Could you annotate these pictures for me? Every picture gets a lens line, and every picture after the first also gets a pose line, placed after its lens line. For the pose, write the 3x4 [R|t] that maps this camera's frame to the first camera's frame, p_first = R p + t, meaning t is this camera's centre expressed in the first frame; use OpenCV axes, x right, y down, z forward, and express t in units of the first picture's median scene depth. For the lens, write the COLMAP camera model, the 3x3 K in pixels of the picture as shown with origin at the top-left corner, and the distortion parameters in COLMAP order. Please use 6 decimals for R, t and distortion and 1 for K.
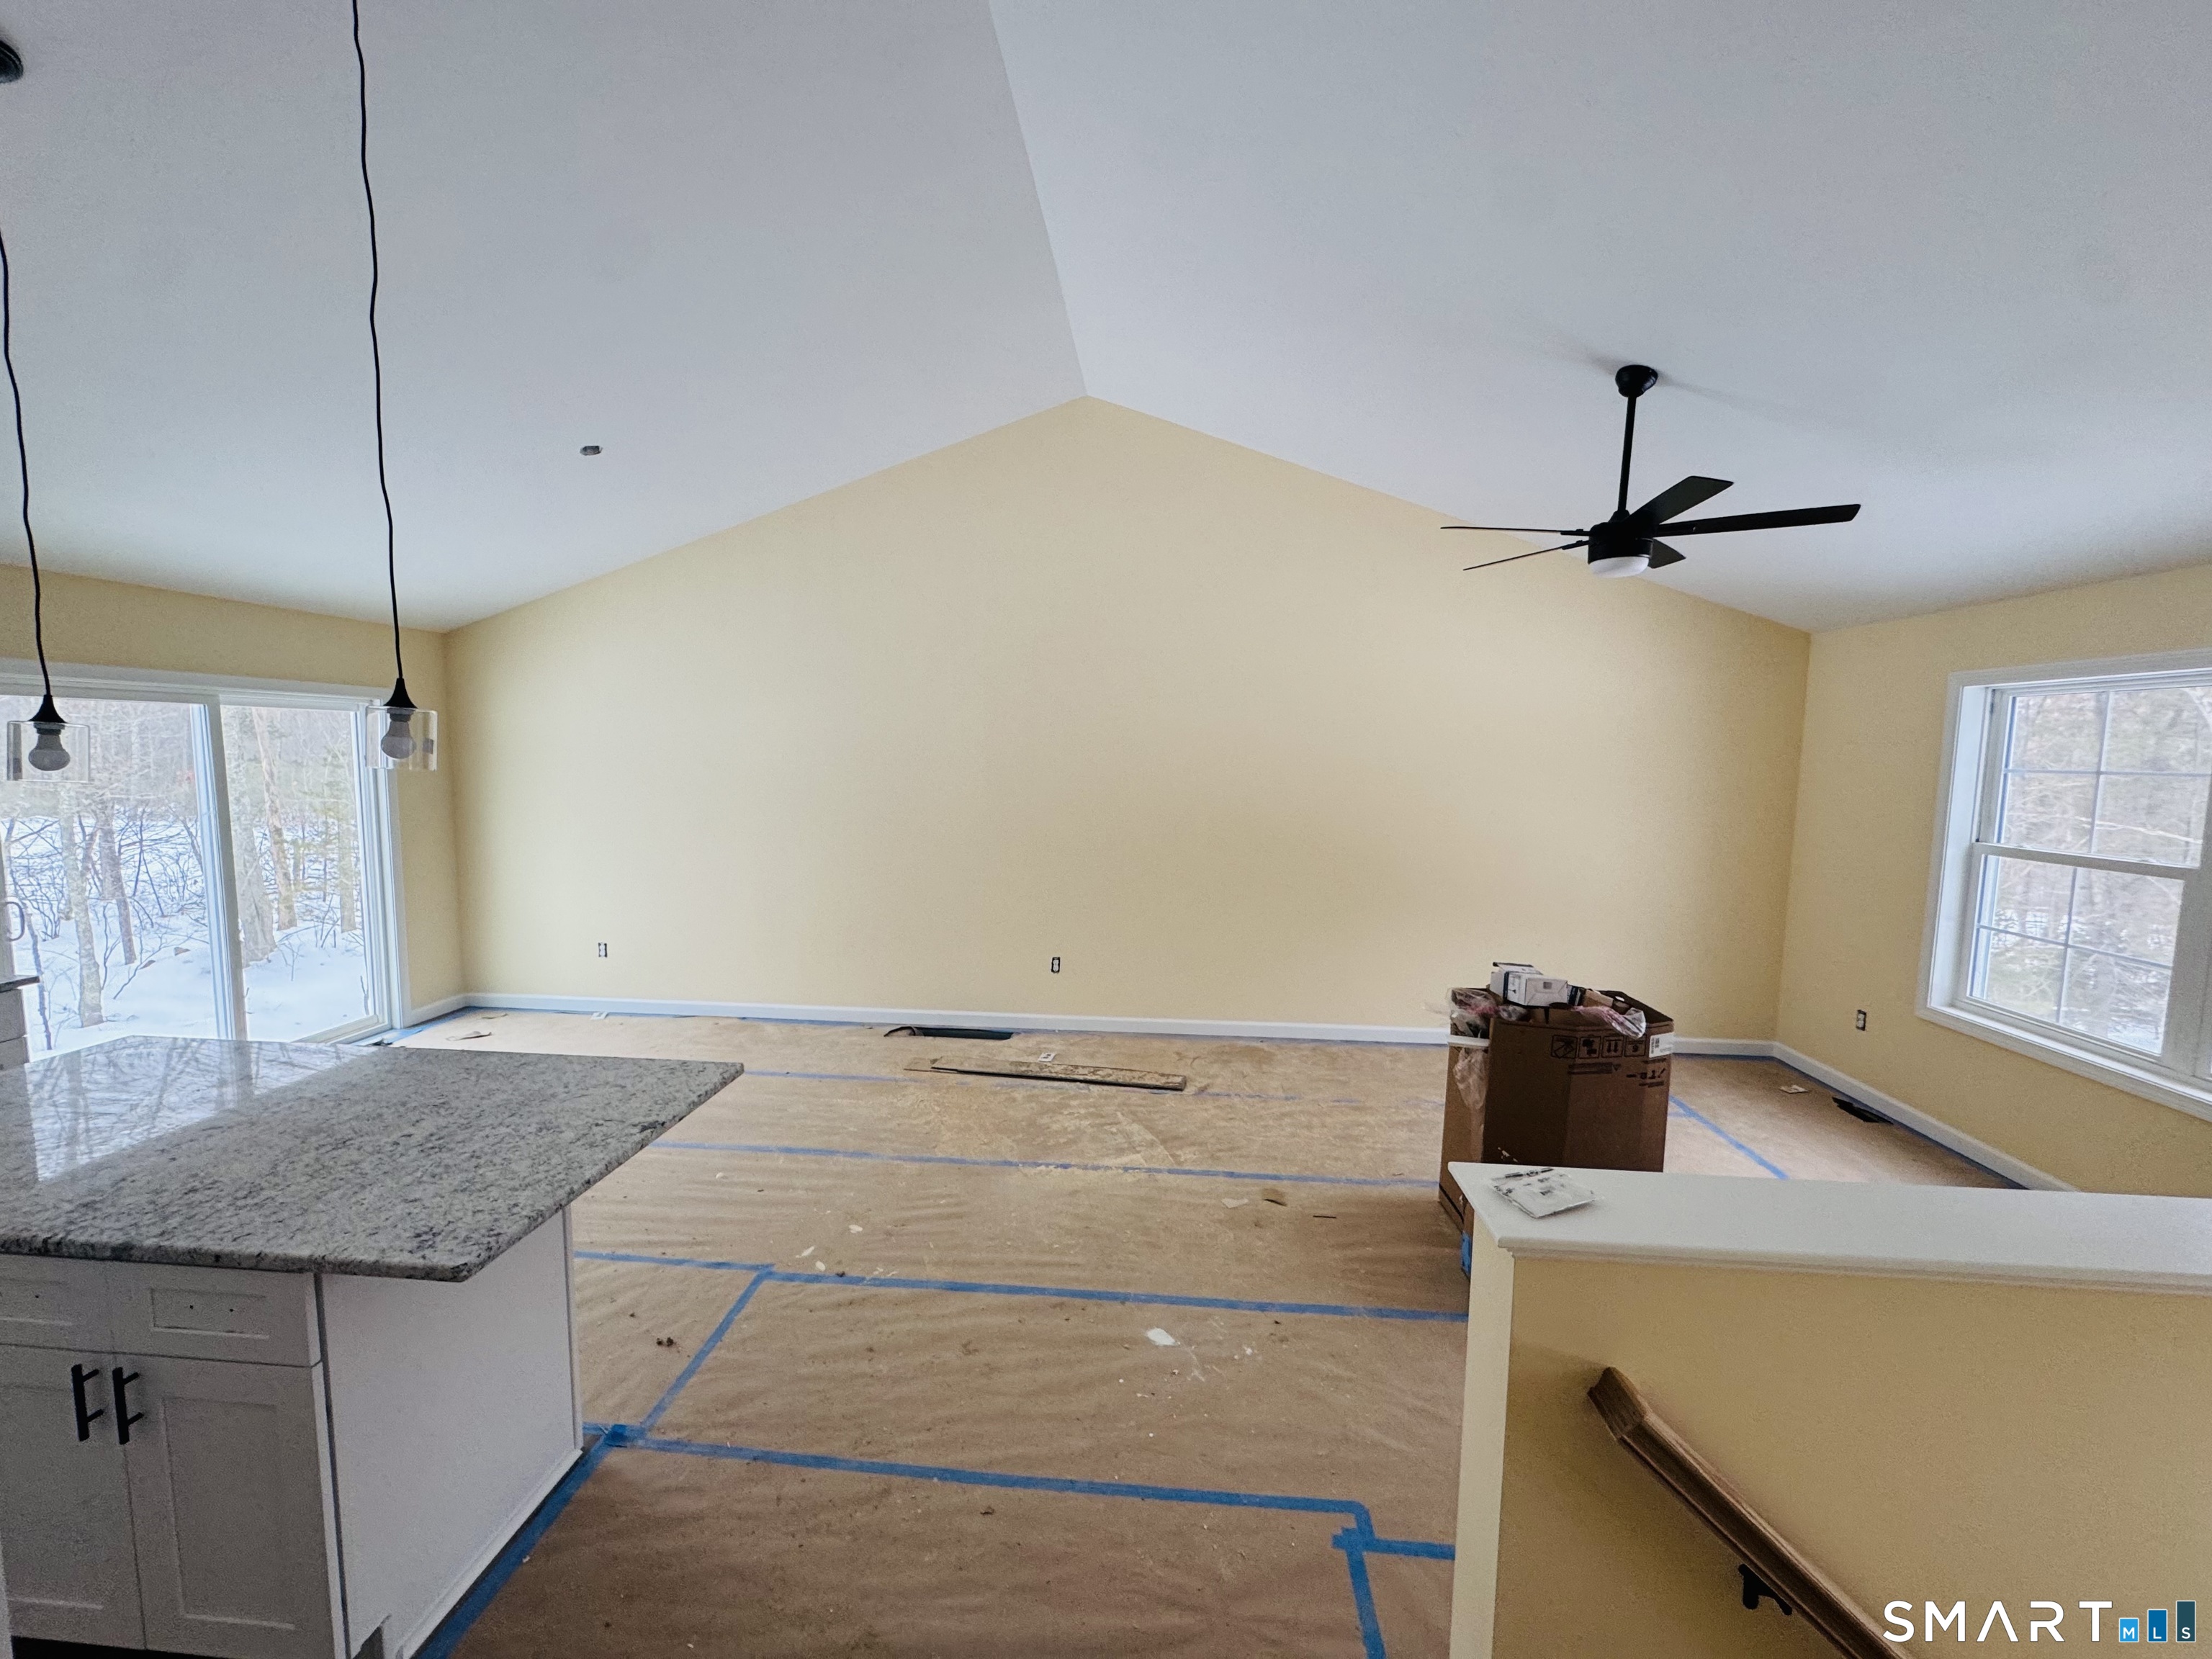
lens RADIAL K [[871.1, 0, 1106.0], [0, 871.1, 829.5], [0, 0, 1]] dist [-0.000012, -0.000031]
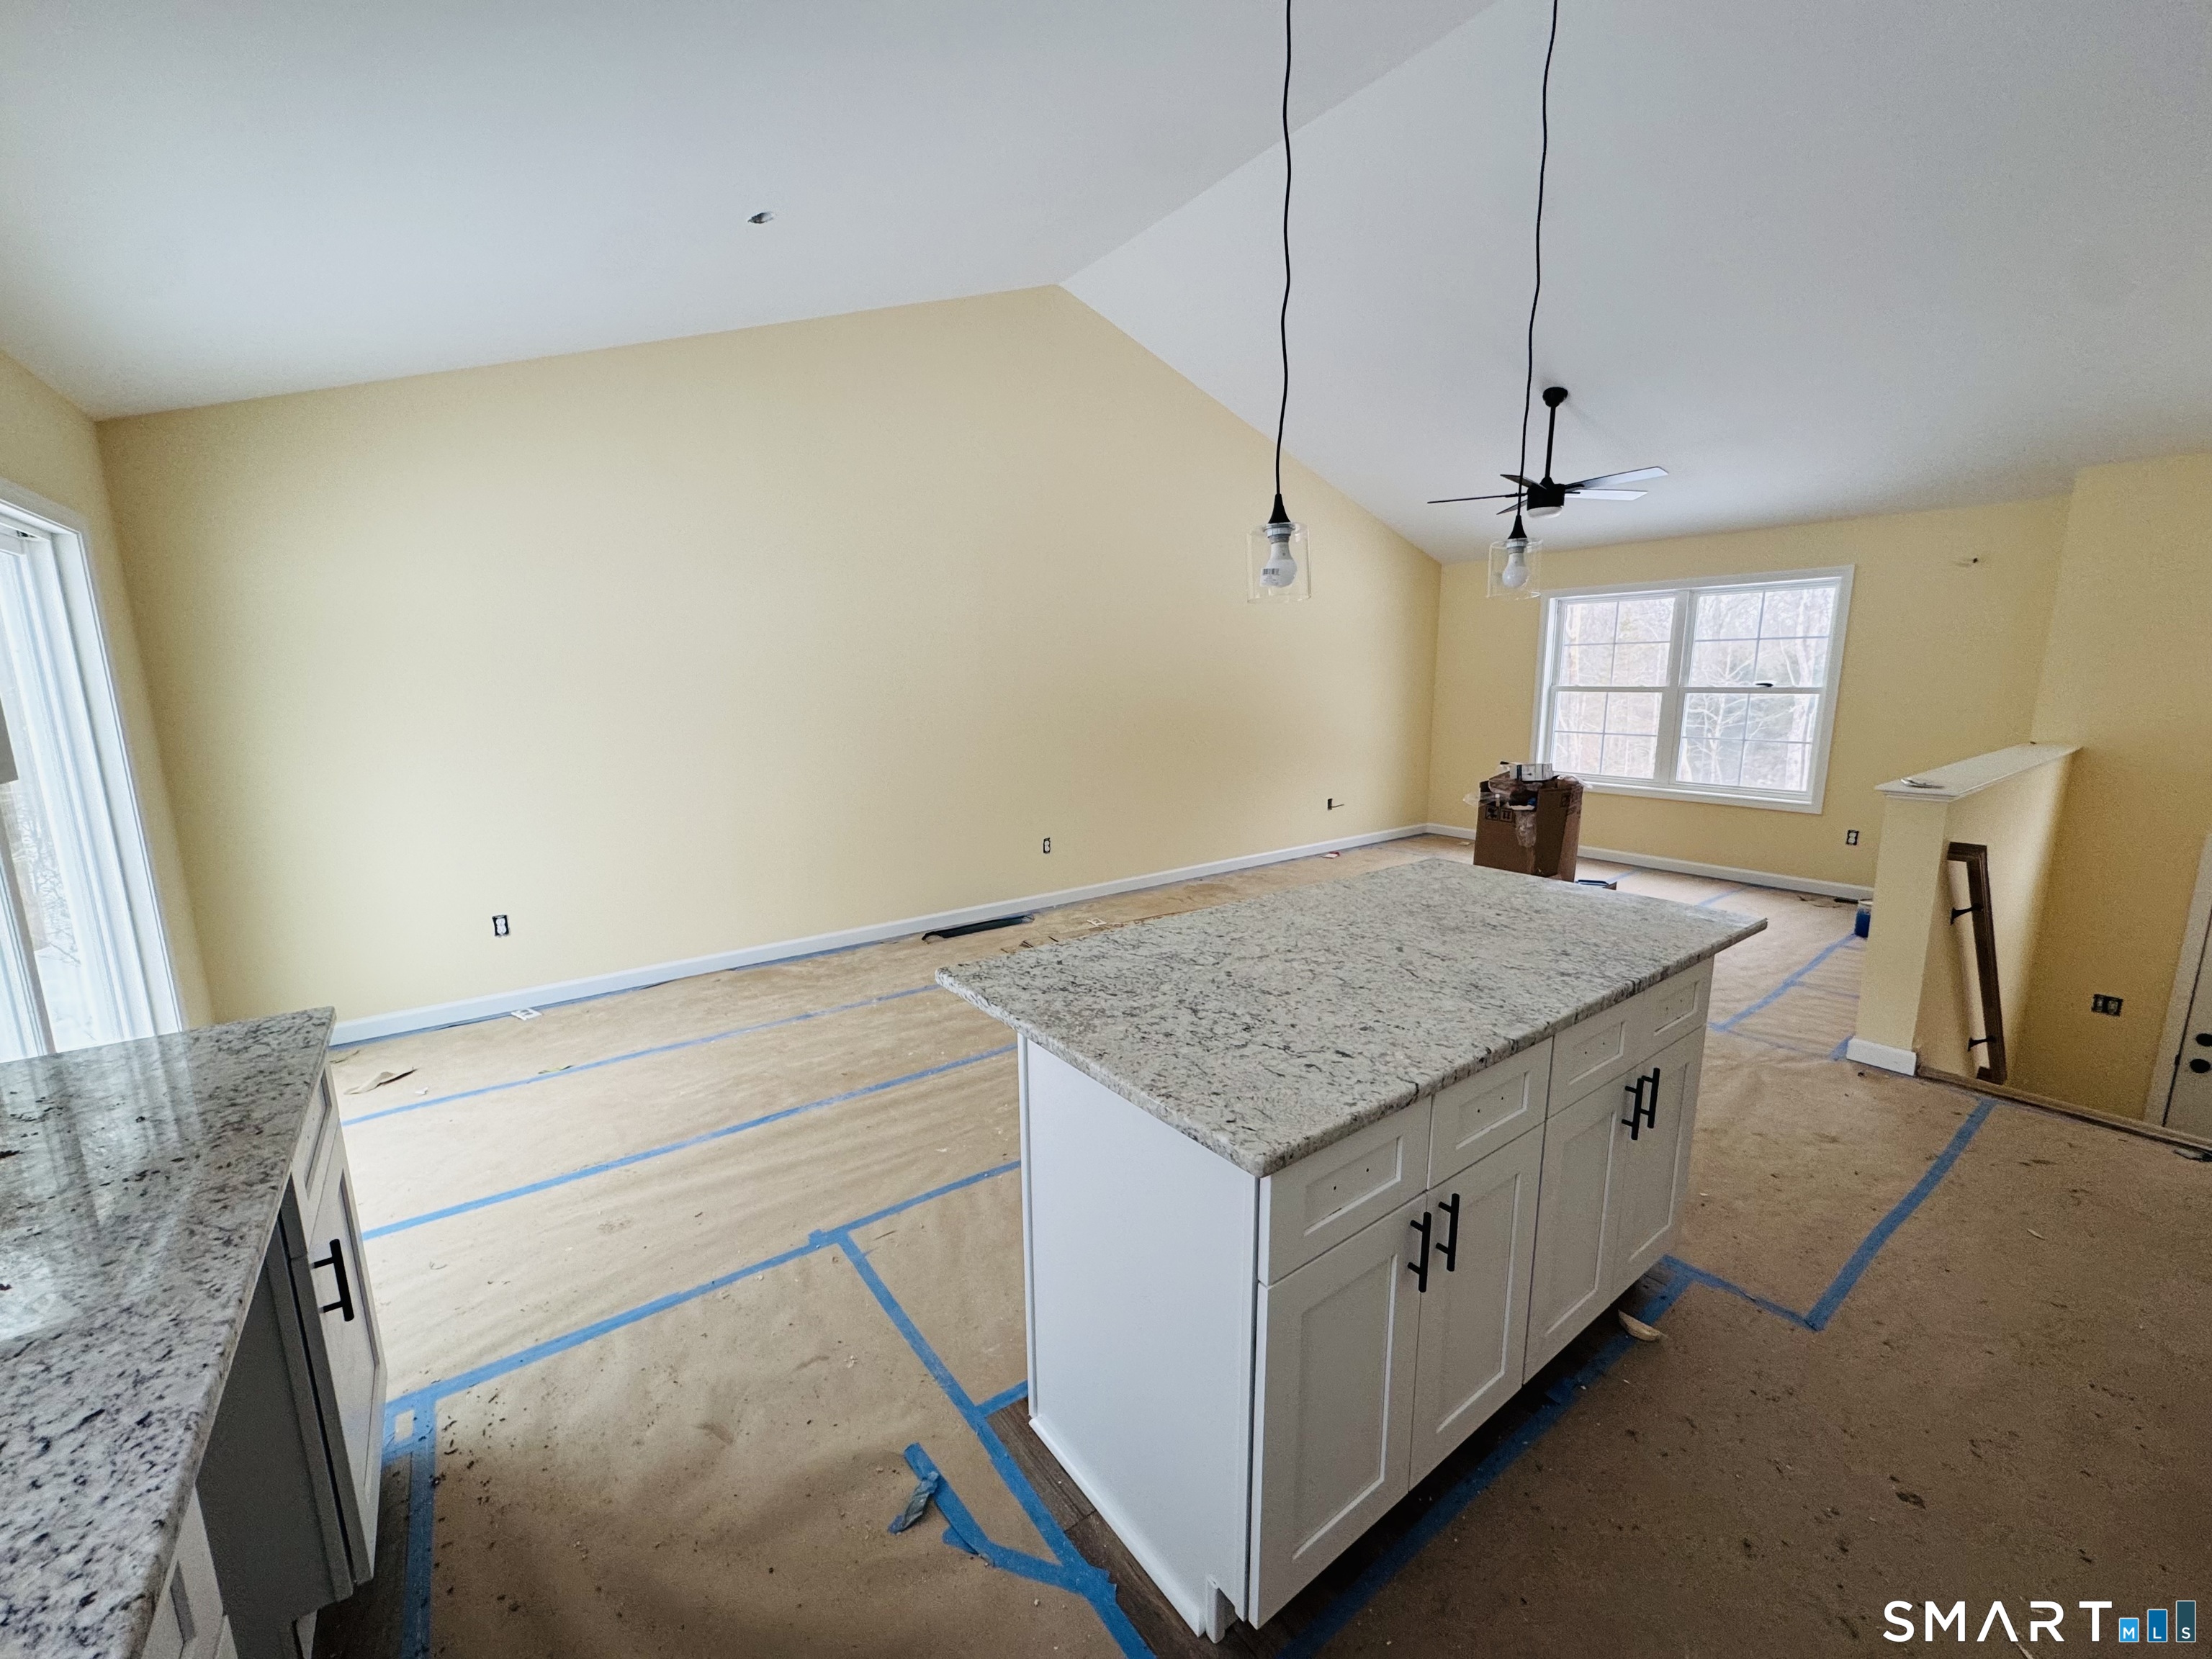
lens RADIAL K [[871.1, 0, 1106.0], [0, 871.1, 829.5], [0, 0, 1]] dist [-0.000012, -0.000031]
pose [[0.749442, -0.136023, 0.647946, -0.955767], [0.079673, 0.990084, 0.115695, 0.028335], [-0.657258, -0.035082, 0.752848, 0.227157]]
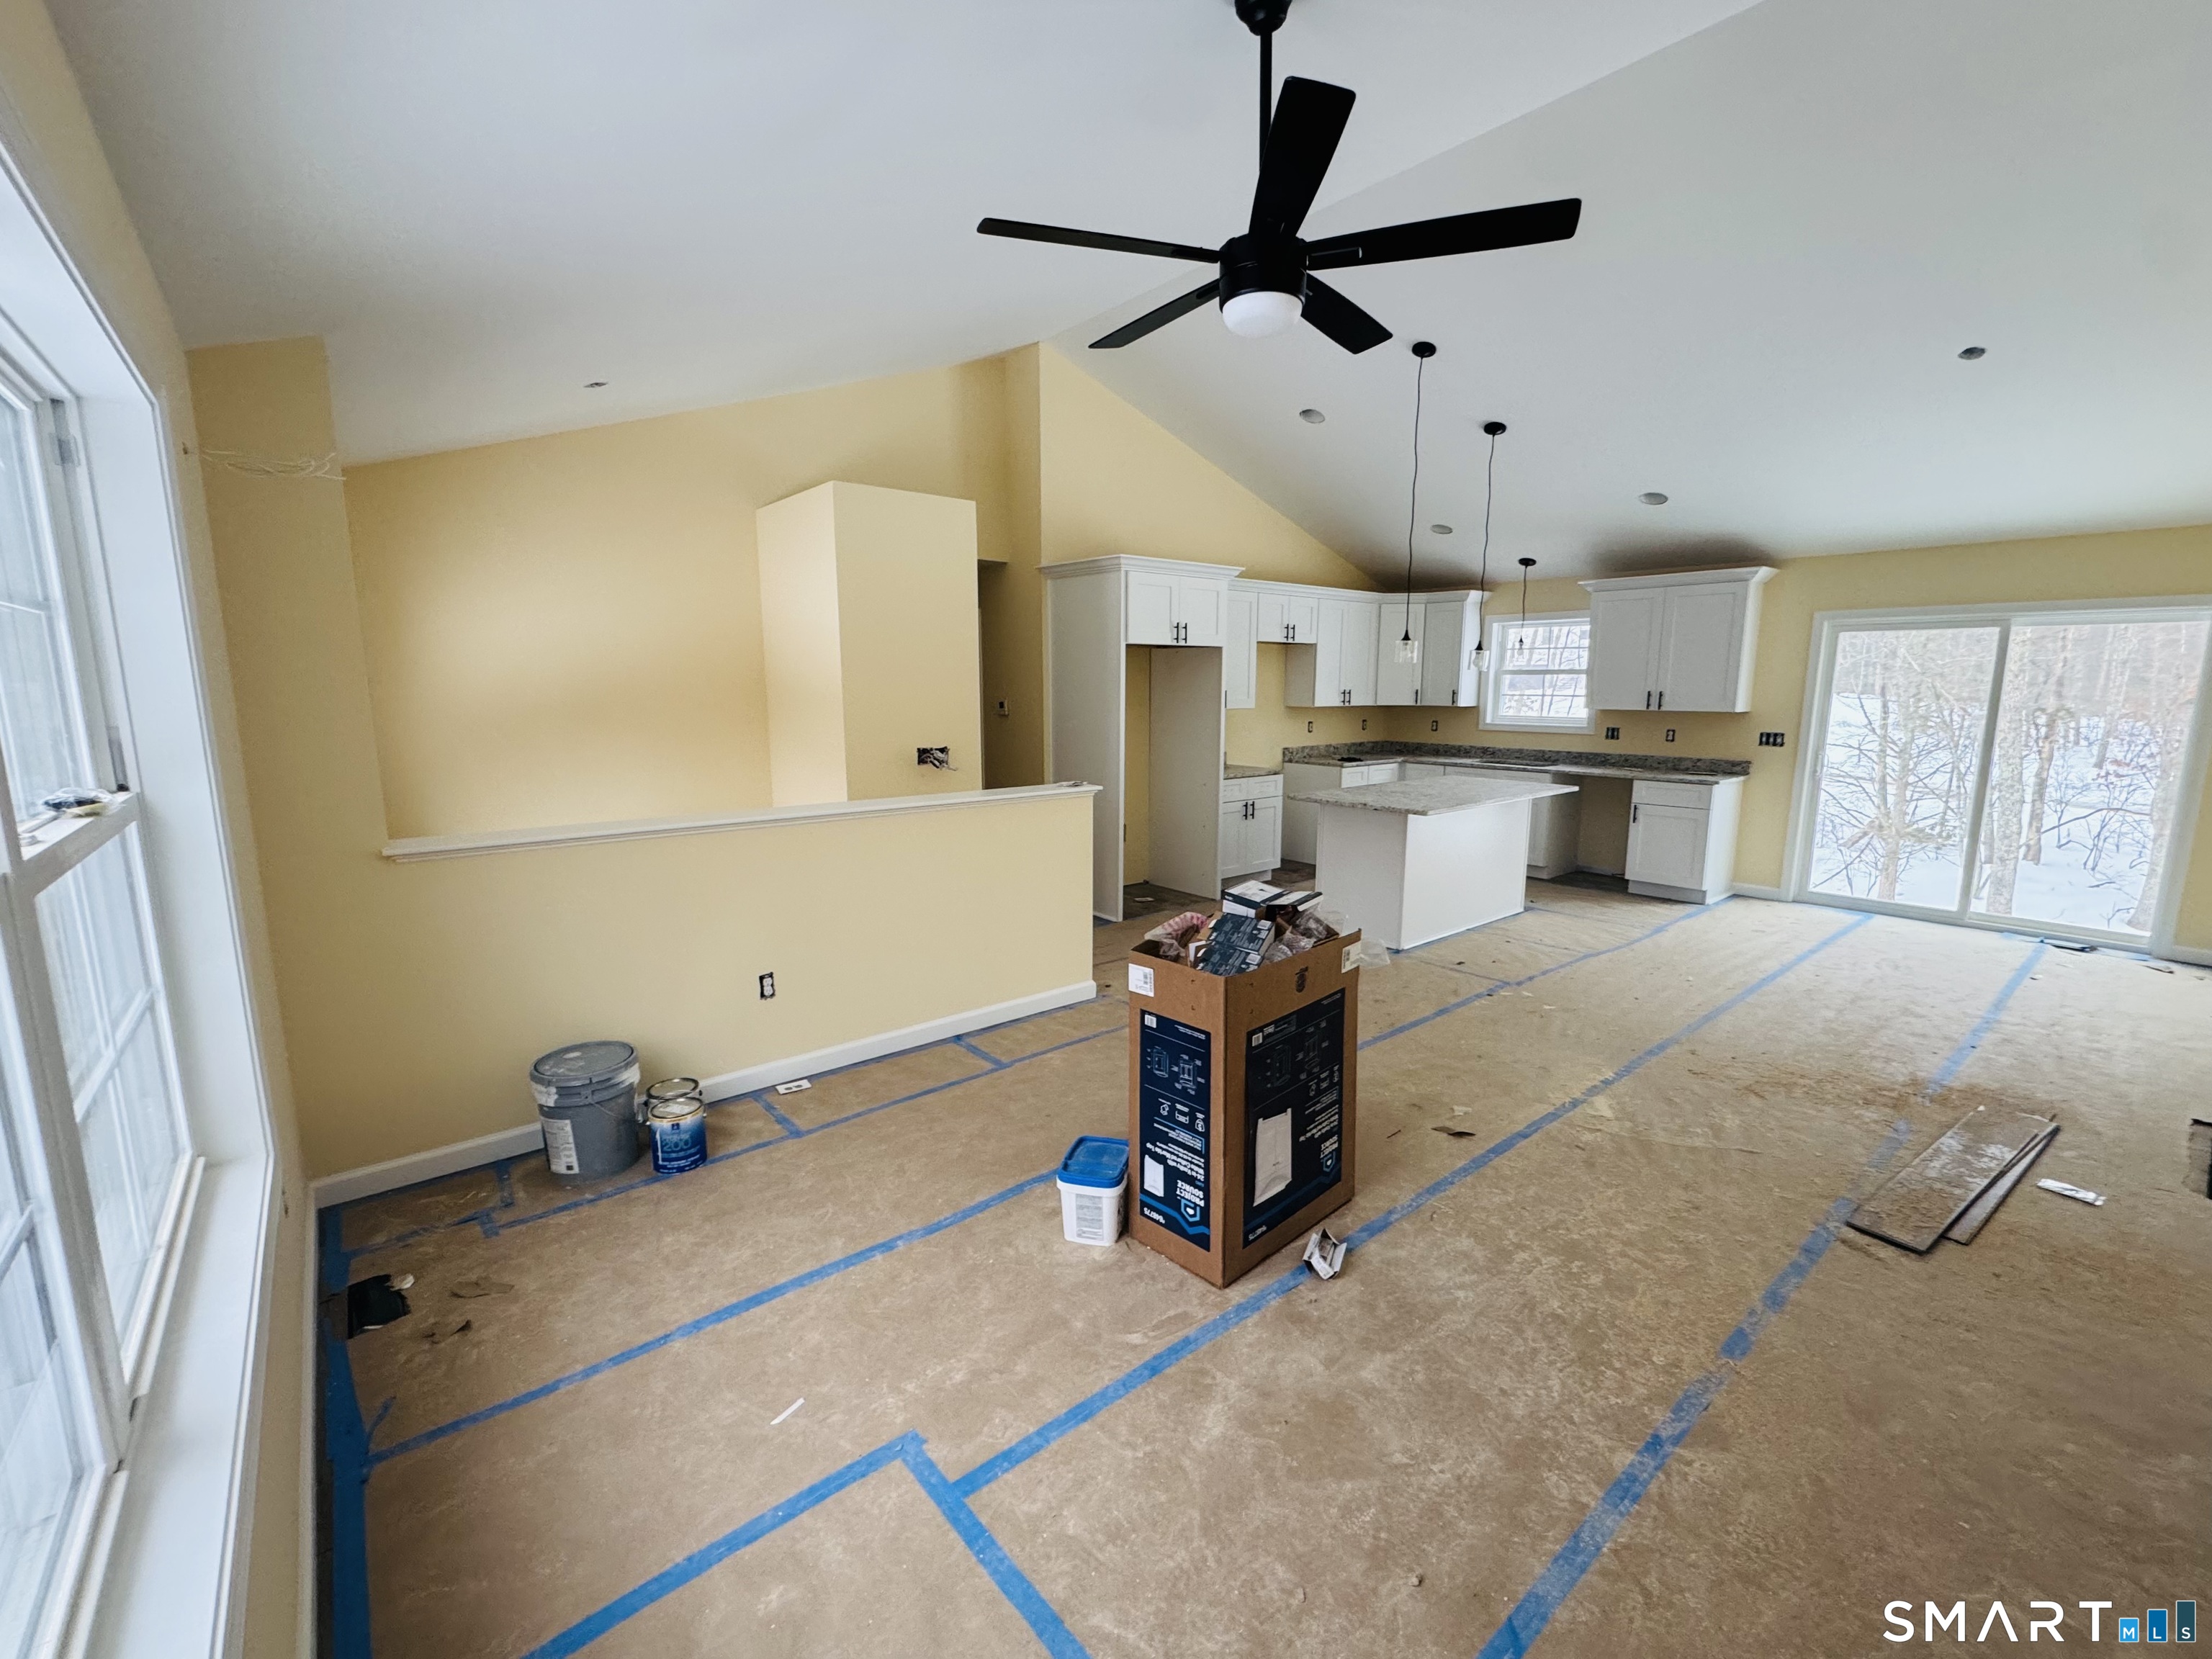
lens RADIAL K [[922.2, 0, 1106.0], [0, 922.2, 829.5], [0, 0, 1]] dist [-0.001722, -0.000329]
pose [[-0.709955, 0.099795, -0.697140, 0.951004], [-0.073785, 0.973921, 0.214557, -0.052254], [0.700371, 0.203764, -0.684076, 1.175378]]
